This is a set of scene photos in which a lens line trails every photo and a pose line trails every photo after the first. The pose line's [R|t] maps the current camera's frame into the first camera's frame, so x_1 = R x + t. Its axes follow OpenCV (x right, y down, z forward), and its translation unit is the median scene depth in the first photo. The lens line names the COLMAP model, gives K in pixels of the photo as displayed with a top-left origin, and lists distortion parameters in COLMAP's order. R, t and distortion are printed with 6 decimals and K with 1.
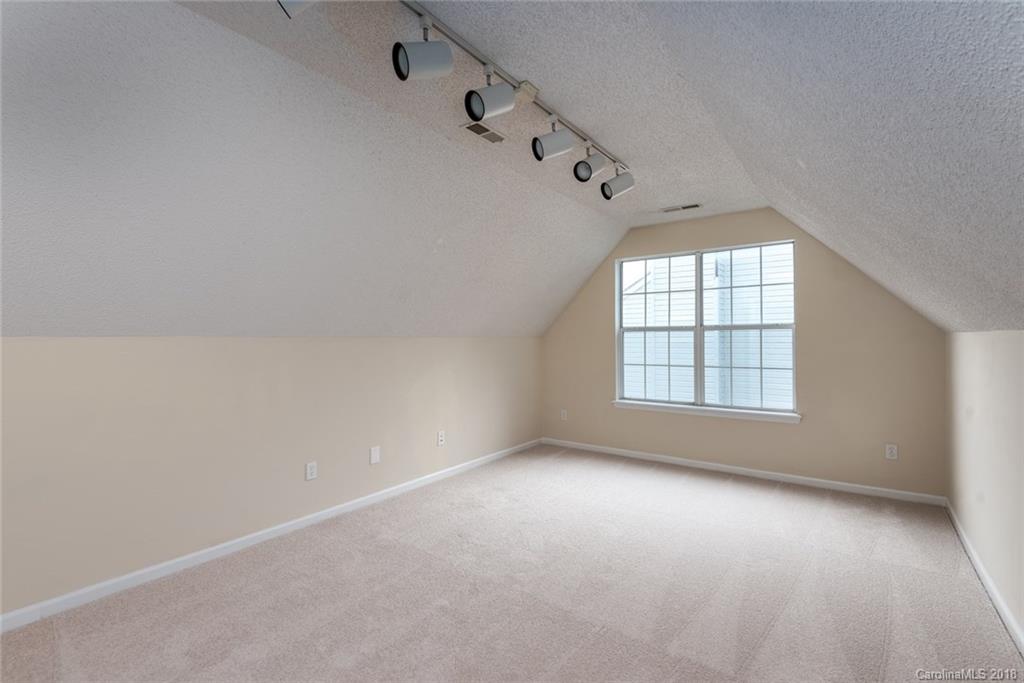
lens RADIAL K [[460.9, 0, 510.0], [0, 460.9, 342.1], [0, 0, 1]] dist [0.030708, -0.000487]
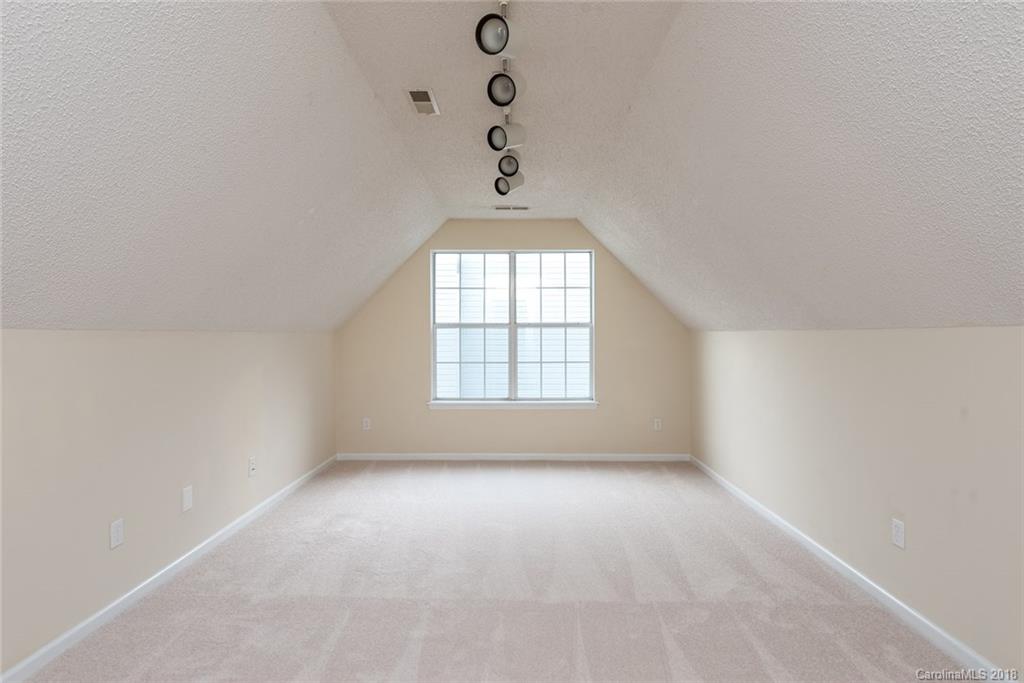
lens RADIAL K [[534.5, 0, 507.3], [0, 534.5, 336.2], [0, 0, 1]] dist [0.023519, -0.001433]
pose [[0.816496, 0.003806, 0.577339, -0.289270], [0.001209, 0.999965, -0.008302, 0.004039], [-0.577350, 0.007477, 0.816462, 0.036746]]
